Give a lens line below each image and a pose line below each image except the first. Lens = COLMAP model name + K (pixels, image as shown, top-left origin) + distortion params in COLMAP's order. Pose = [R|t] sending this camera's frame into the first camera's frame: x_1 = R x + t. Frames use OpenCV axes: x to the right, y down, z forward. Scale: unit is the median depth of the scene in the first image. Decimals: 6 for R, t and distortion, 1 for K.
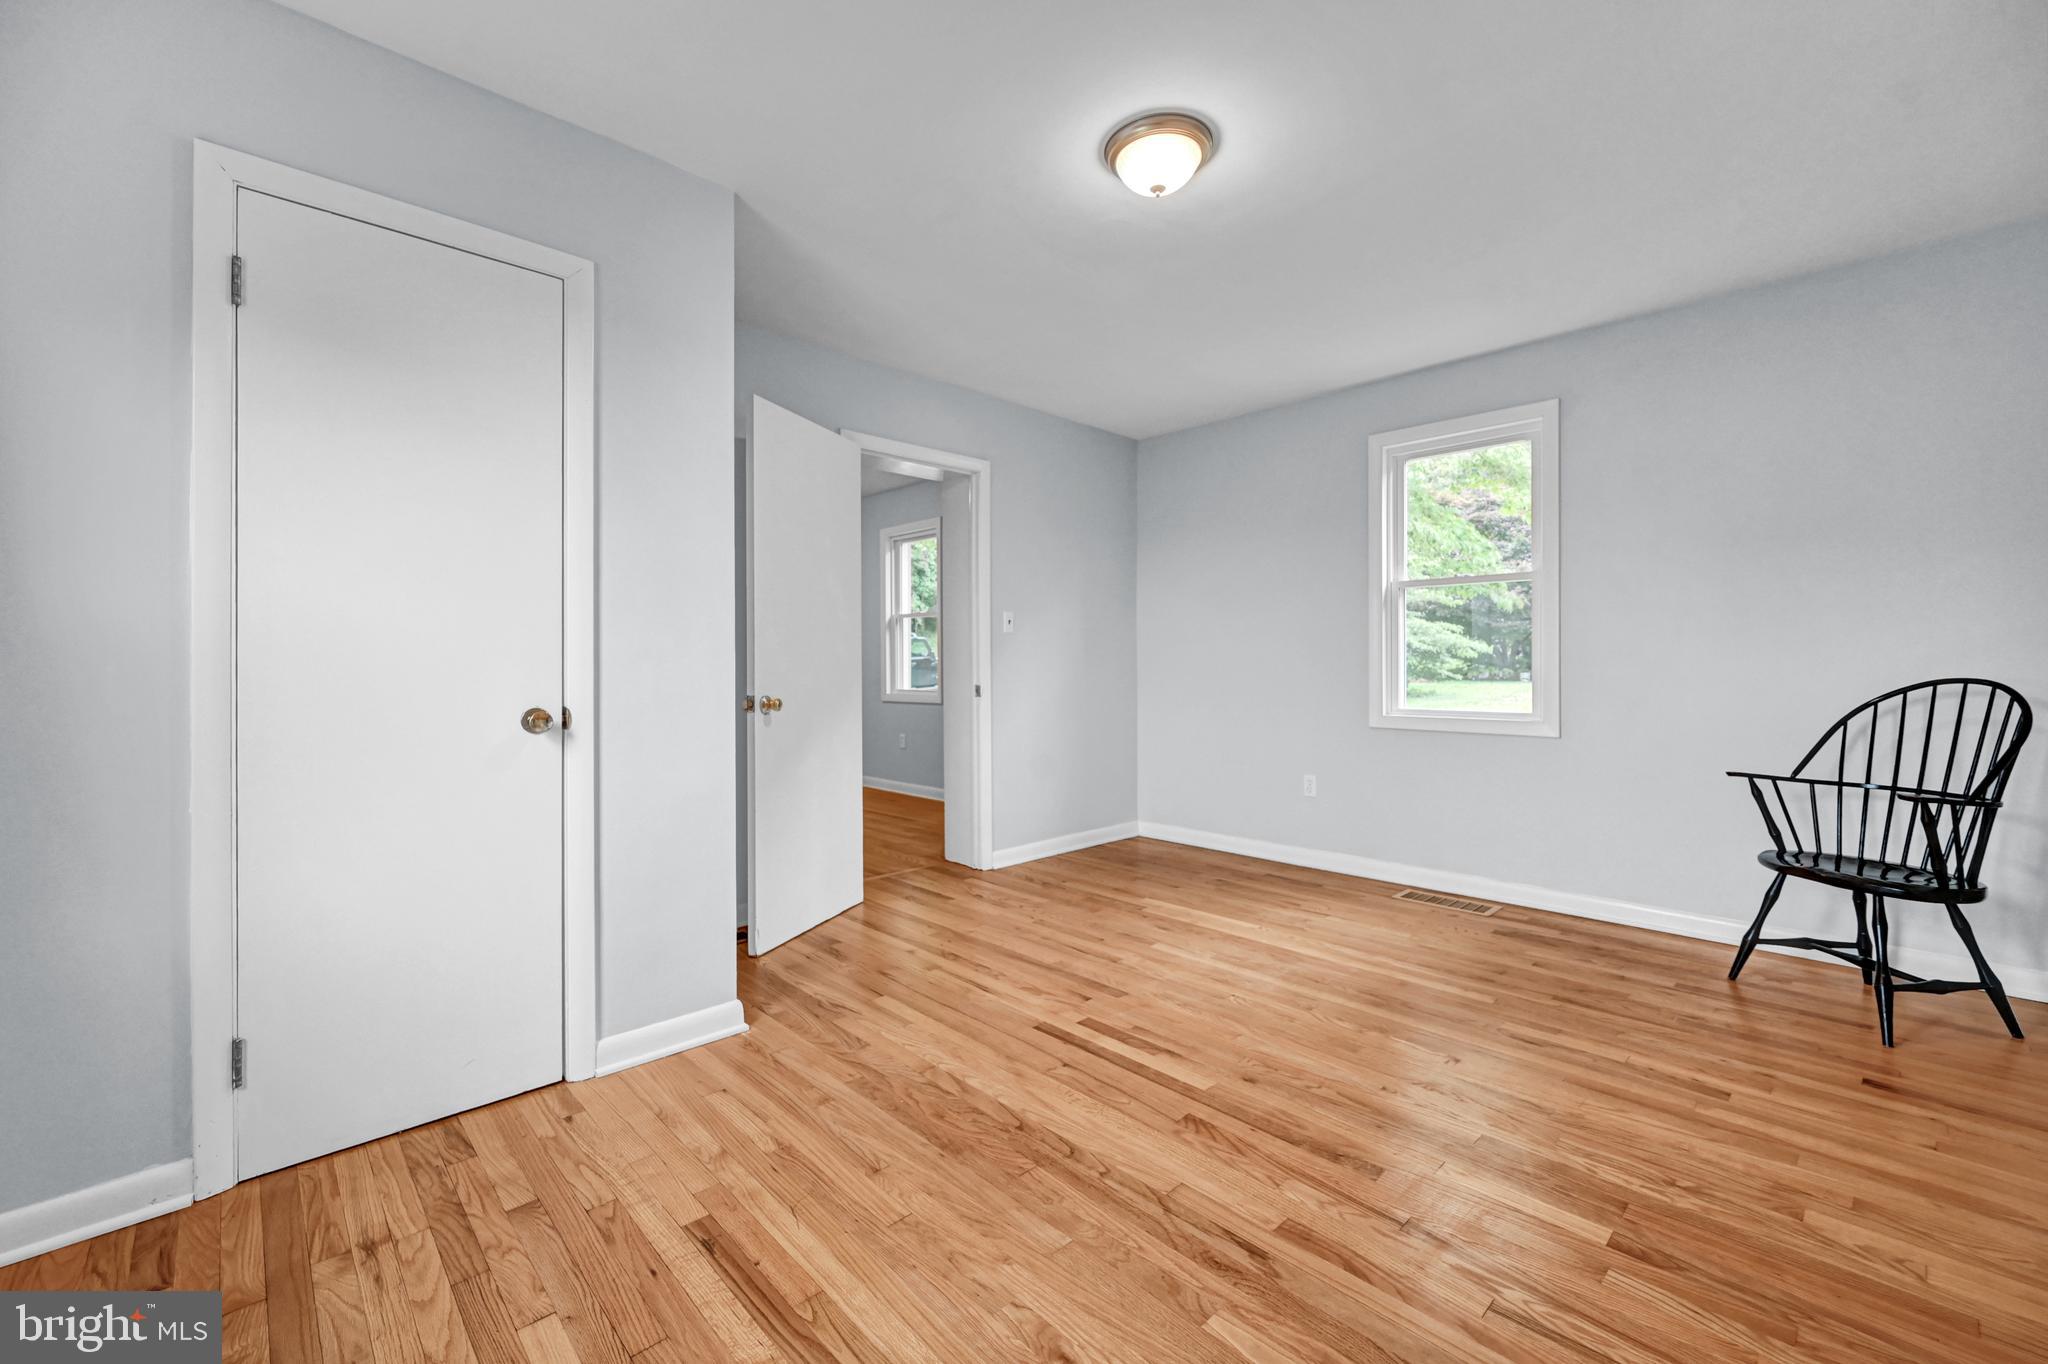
lens RADIAL K [[839.2, 0, 1011.6], [0, 839.2, 666.4], [0, 0, 1]] dist [-0.000035, 0.000457]
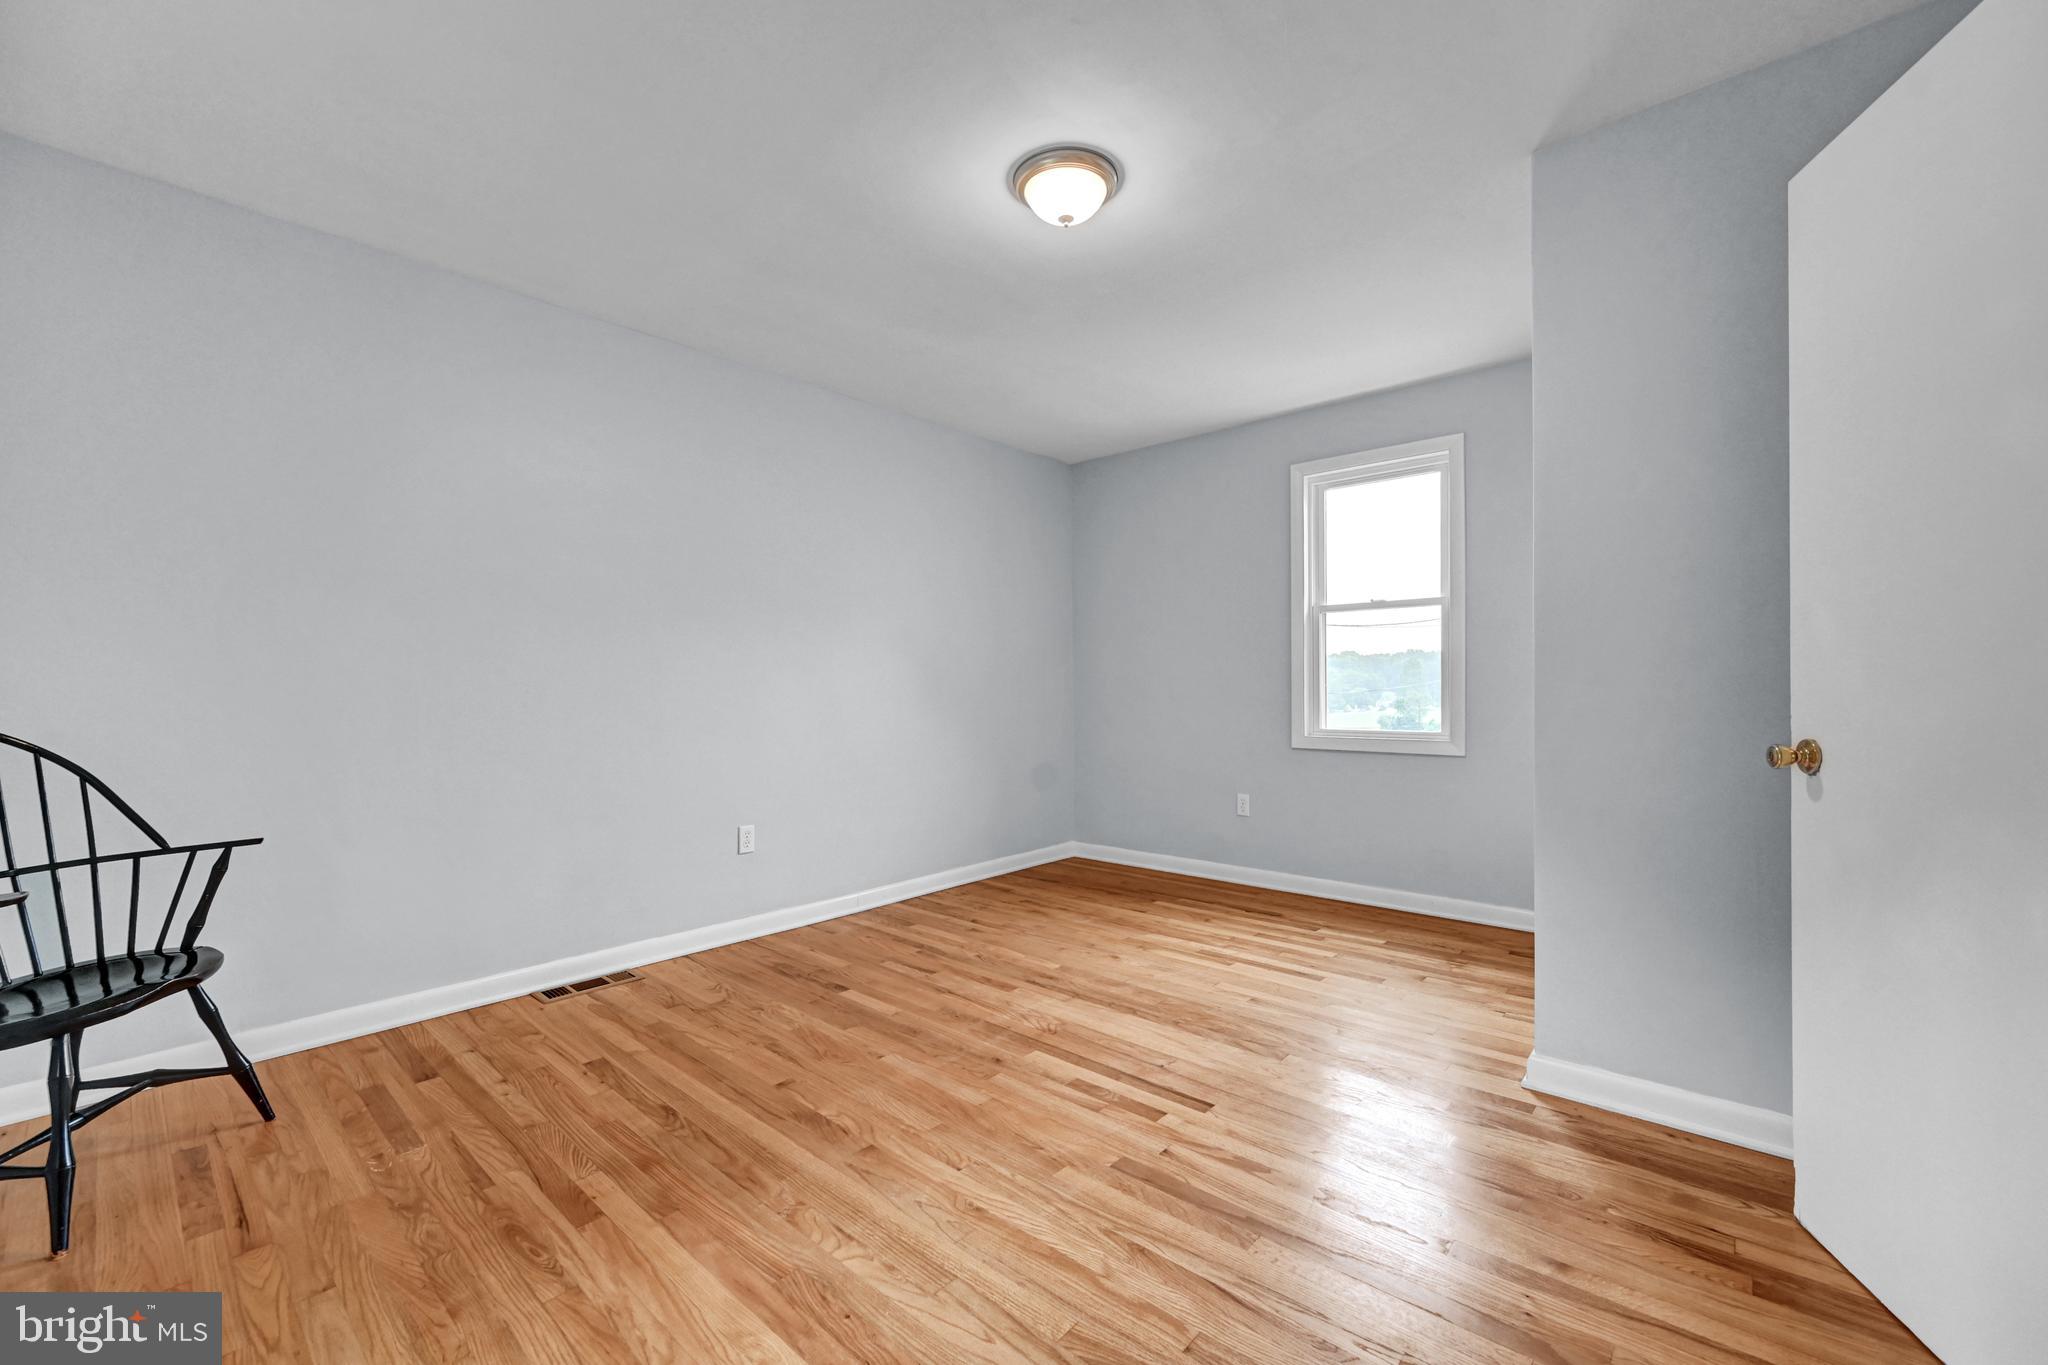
lens RADIAL K [[839.2, 0, 1035.6], [0, 839.2, 696.4], [0, 0, 1]] dist [-0.000035, 0.000457]
pose [[-0.995581, 0.011119, -0.093243, 0.307629], [0.009928, 0.999863, 0.013220, -0.004000], [0.093377, 0.012236, -0.995556, 1.984564]]
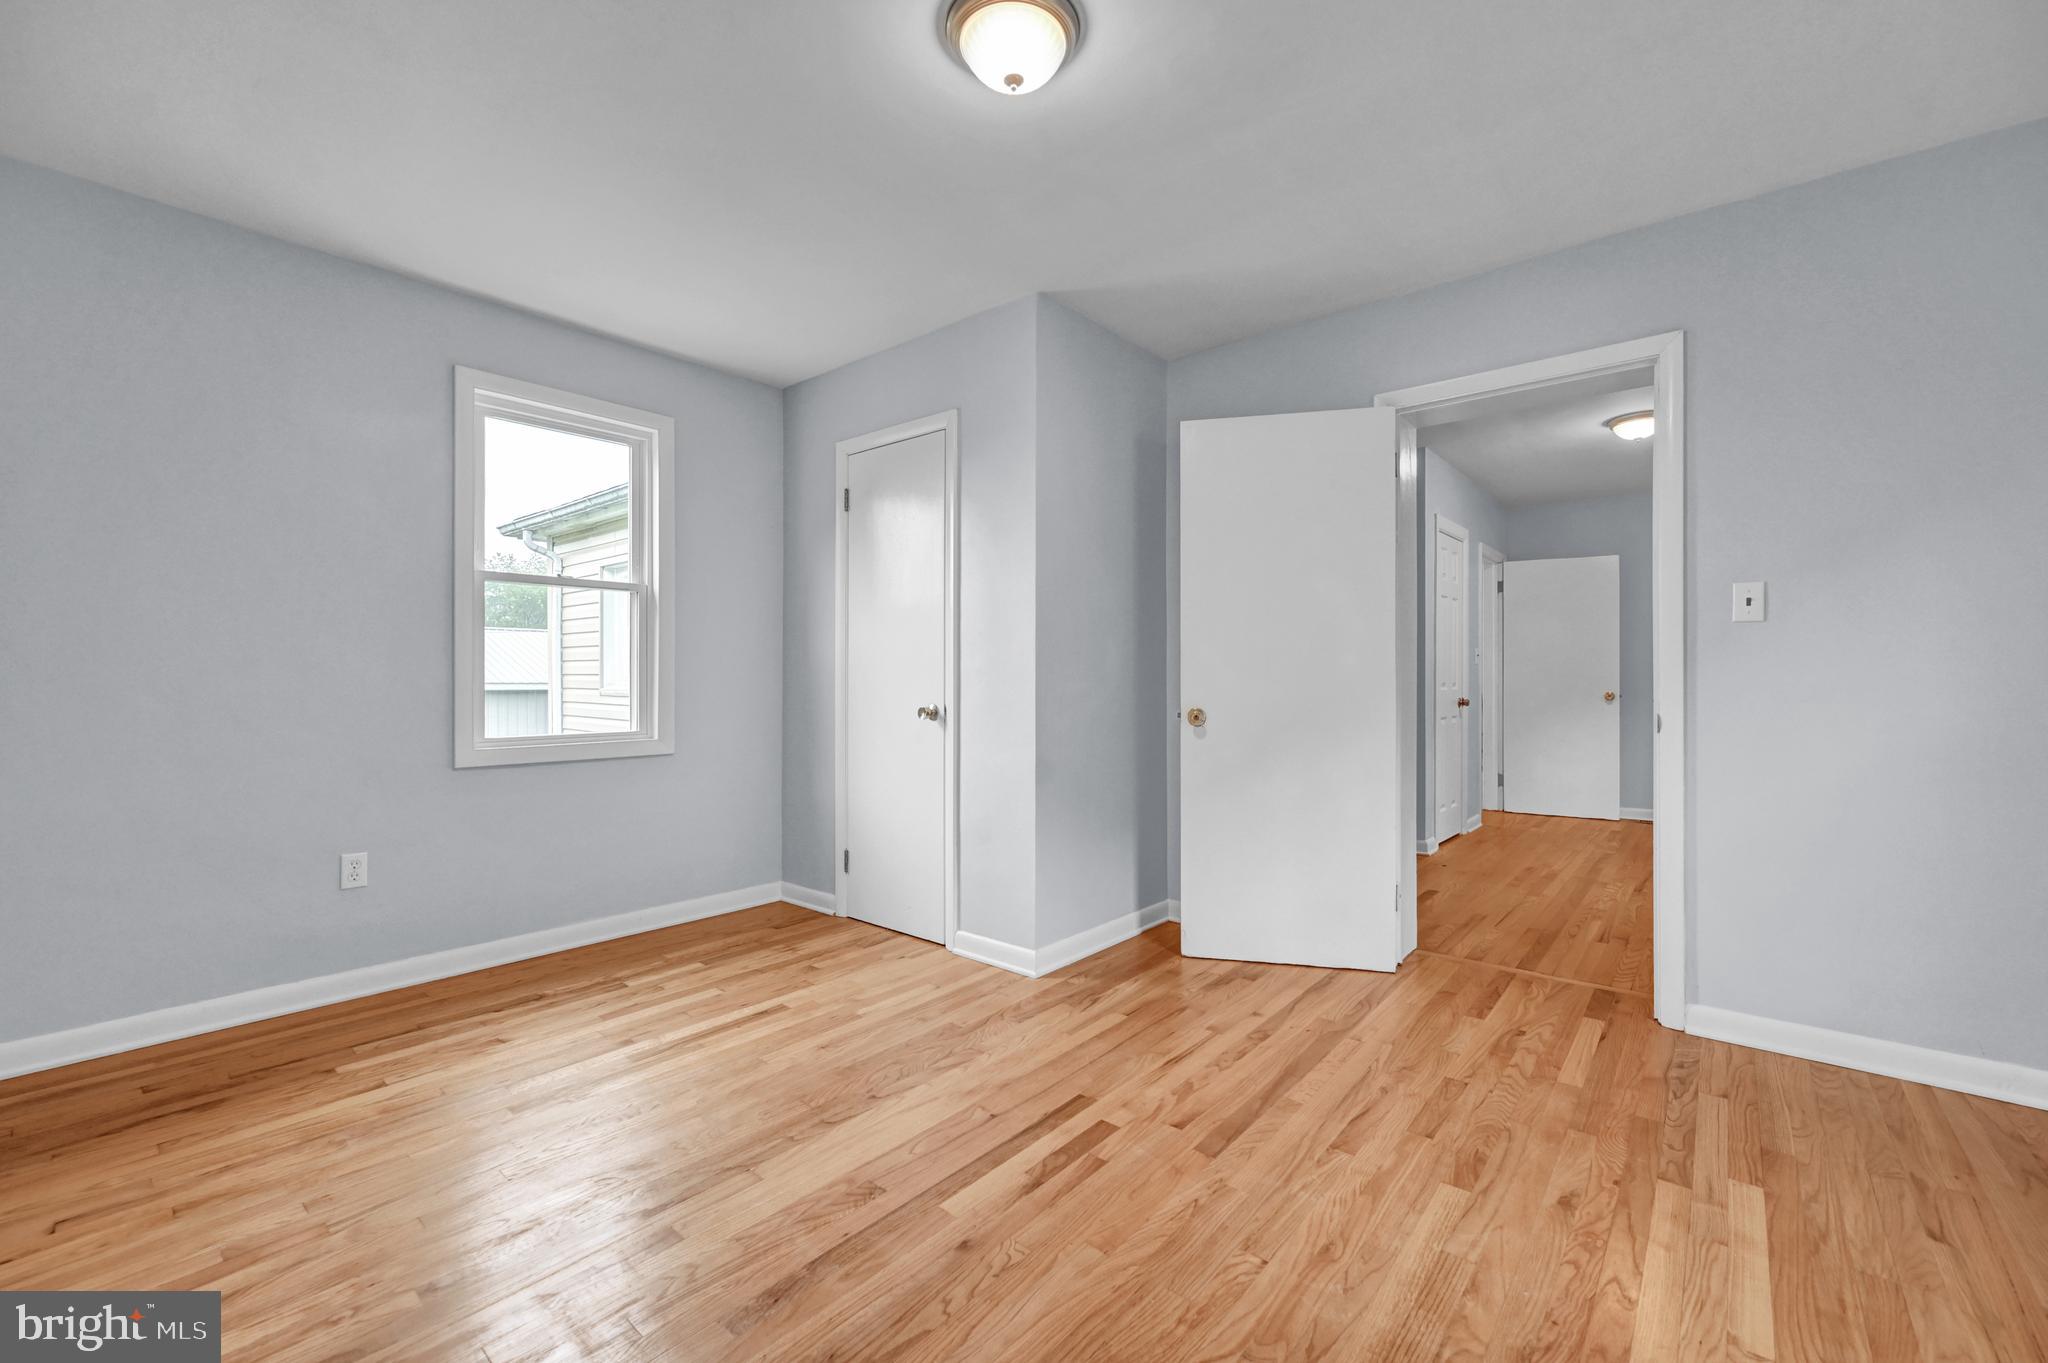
lens RADIAL K [[838.7, 0, 1016.9], [0, 838.7, 680.0], [0, 0, 1]] dist [0.000802, 0.000448]
pose [[0.101460, 0.005783, -0.994823, 0.956559], [-0.003694, 0.999978, 0.005437, -0.006252], [0.994833, 0.003123, 0.101479, 0.912242]]
